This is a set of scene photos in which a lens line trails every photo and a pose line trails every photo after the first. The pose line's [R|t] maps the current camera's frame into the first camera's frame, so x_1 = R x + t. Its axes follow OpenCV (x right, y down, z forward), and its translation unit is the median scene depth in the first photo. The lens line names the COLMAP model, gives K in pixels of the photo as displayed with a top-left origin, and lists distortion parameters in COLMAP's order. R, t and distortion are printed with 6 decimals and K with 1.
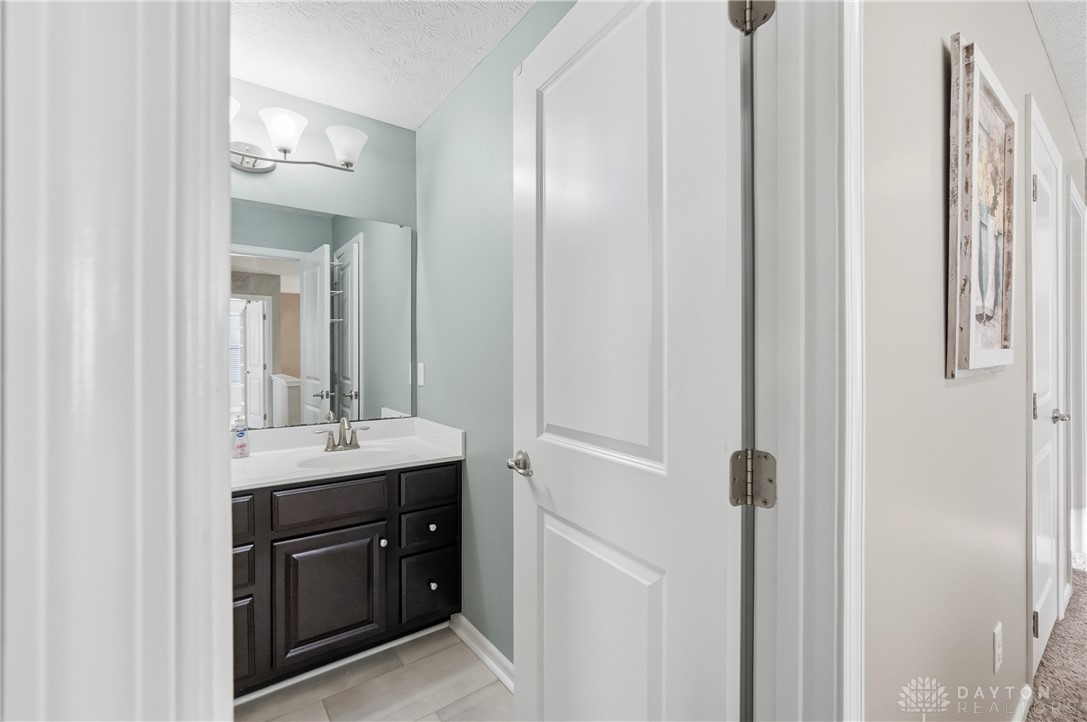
lens RADIAL K [[464.6, 0, 544.8], [0, 464.6, 358.6], [0, 0, 1]] dist [-0.017188, 0.006248]
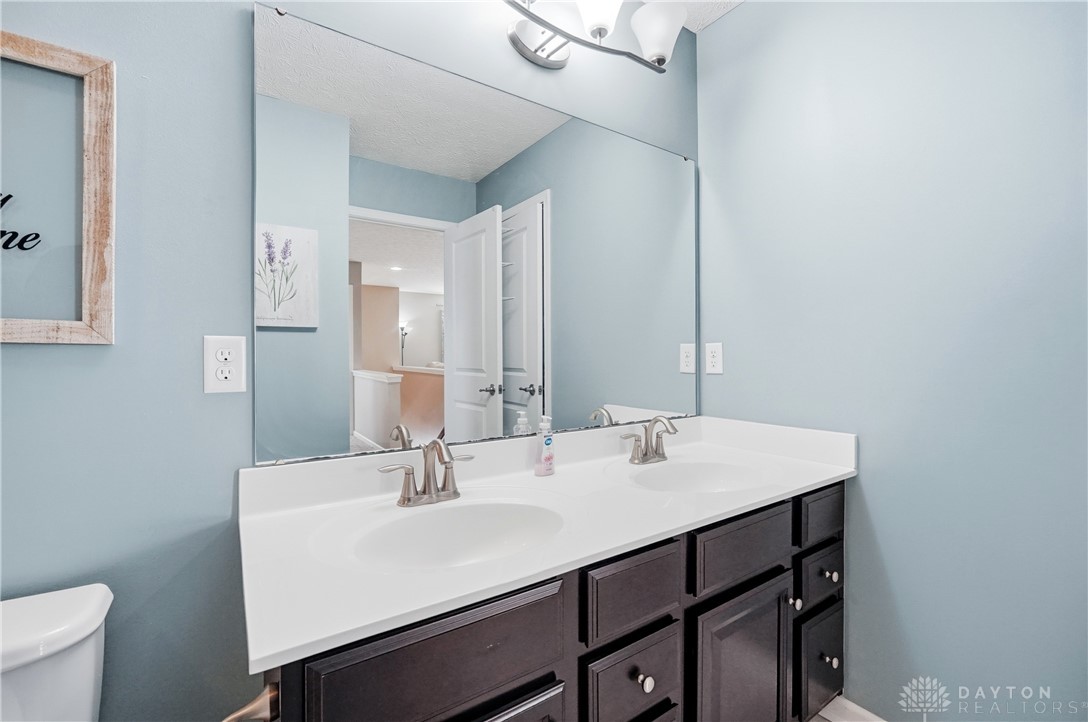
lens RADIAL K [[465.1, 0, 545.4], [0, 465.1, 363.1], [0, 0, 1]] dist [-0.017188, 0.006248]
pose [[0.999625, -0.003433, -0.027153, -0.511995], [0.003708, 0.999942, 0.010091, 0.032258], [0.027117, -0.010188, 0.999580, 0.244963]]
